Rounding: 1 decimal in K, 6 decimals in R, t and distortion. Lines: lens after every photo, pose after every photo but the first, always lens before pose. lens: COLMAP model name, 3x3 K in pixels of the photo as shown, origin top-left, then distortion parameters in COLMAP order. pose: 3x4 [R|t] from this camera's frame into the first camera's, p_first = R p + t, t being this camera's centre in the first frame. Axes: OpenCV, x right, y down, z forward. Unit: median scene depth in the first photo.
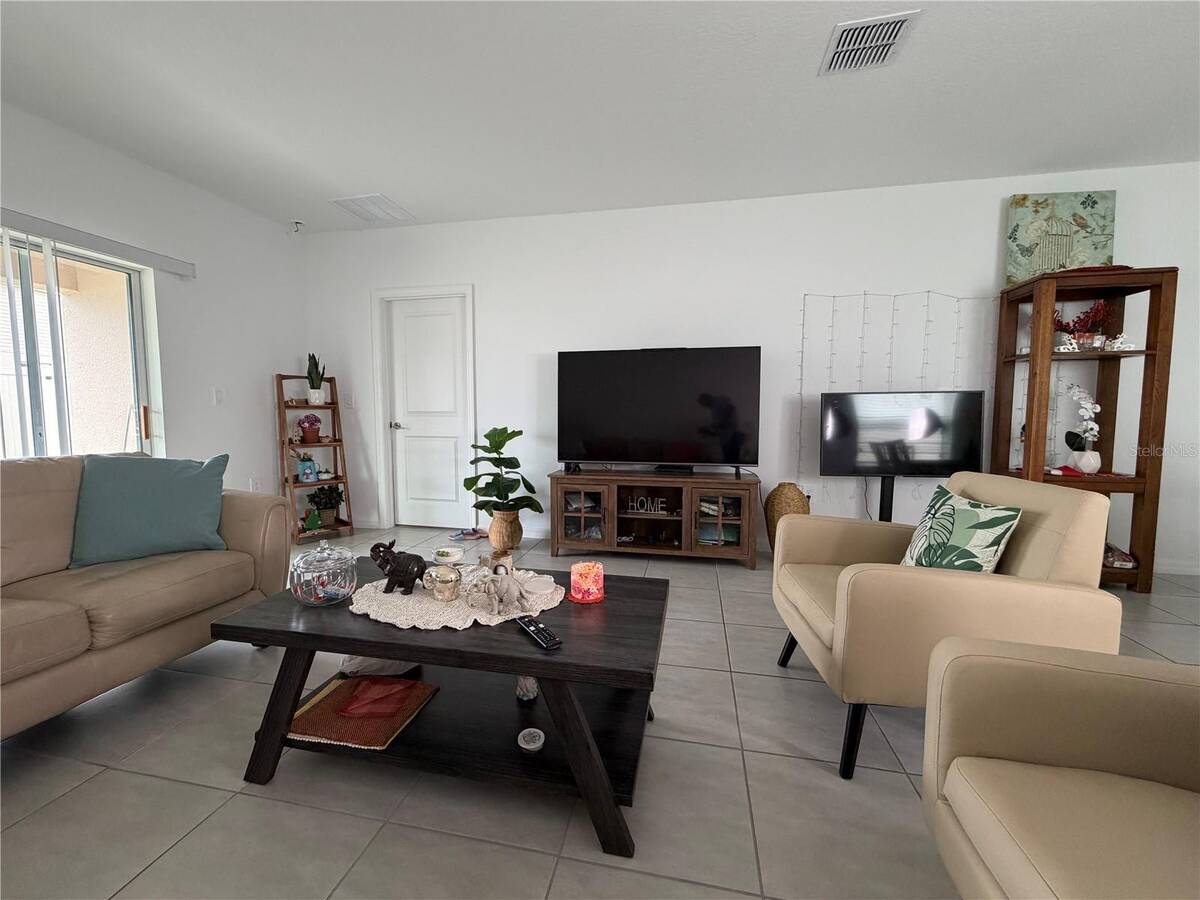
lens RADIAL K [[479.9, 0, 597.8], [0, 479.9, 453.2], [0, 0, 1]] dist [0.000408, 0.000158]
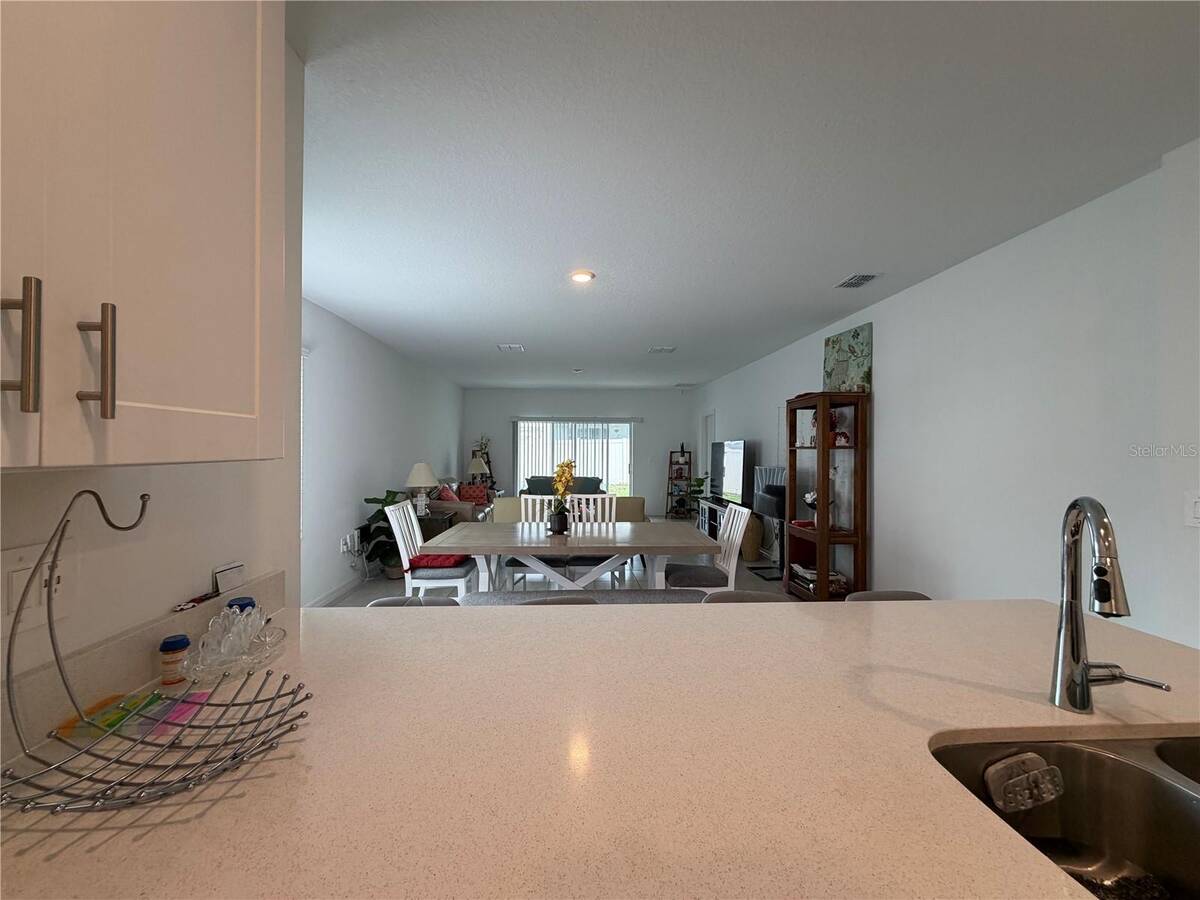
lens RADIAL K [[479.9, 0, 599.8], [0, 479.9, 450.4], [0, 0, 1]] dist [0.000408, 0.000158]
pose [[0.249995, -0.001058, -0.968246, 2.150974], [-0.069294, 0.997416, -0.018981, -0.114680], [0.965764, 0.071839, 0.249276, -0.026685]]
